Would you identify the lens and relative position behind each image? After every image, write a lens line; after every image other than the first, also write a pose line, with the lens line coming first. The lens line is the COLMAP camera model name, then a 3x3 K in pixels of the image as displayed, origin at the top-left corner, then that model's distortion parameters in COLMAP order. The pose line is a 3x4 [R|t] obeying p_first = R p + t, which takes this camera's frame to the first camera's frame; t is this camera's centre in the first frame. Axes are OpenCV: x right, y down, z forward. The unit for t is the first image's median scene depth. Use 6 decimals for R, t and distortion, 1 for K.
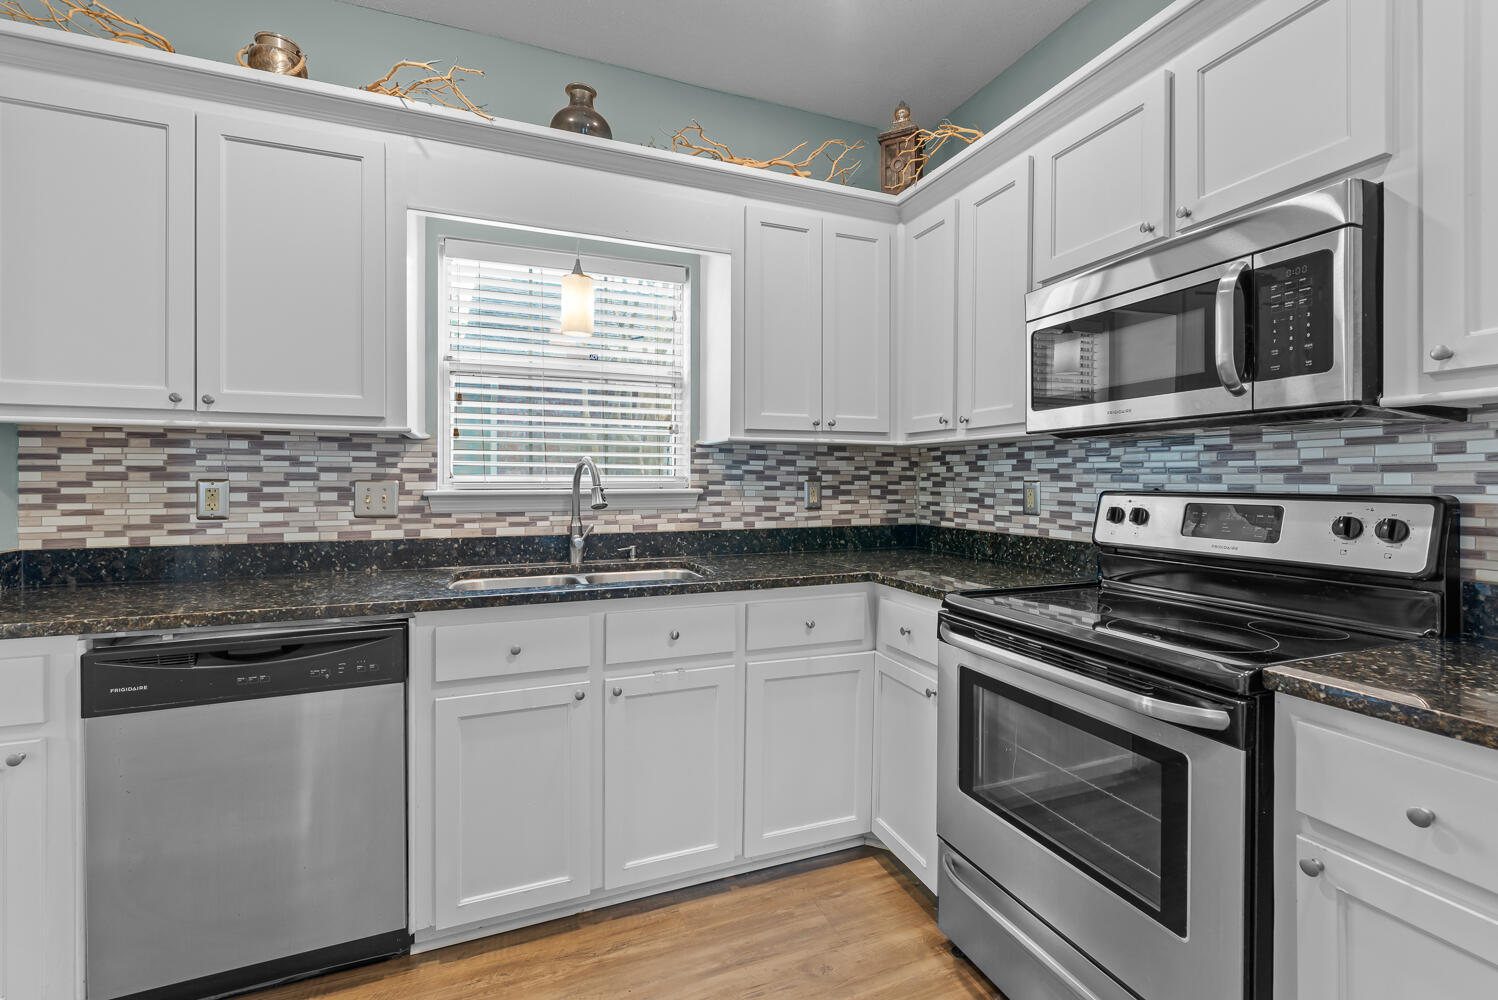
lens RADIAL K [[656.8, 0, 750.2], [0, 656.8, 471.0], [0, 0, 1]] dist [0.018582, 0.000050]
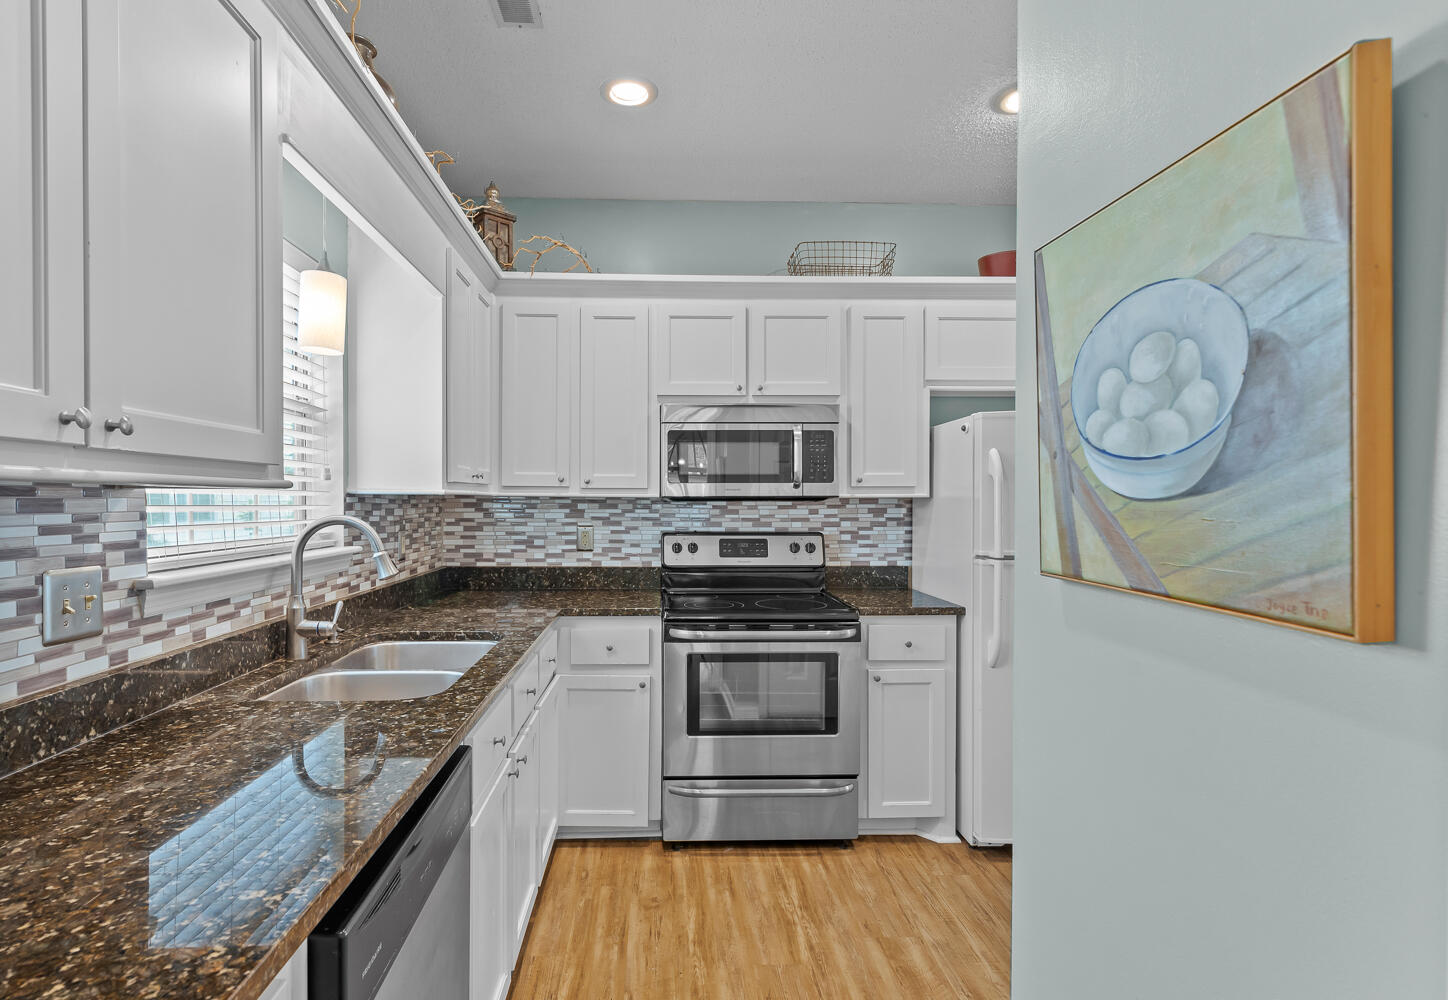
lens RADIAL K [[655.1, 0, 724.0], [0, 655.1, 500.0], [0, 0, 1]] dist [-0.001287, 0.000008]
pose [[0.344919, 0.006491, 0.938610, -0.840709], [-0.014395, 0.999895, -0.001625, -0.045247], [-0.938522, -0.012950, 0.344976, 0.325945]]
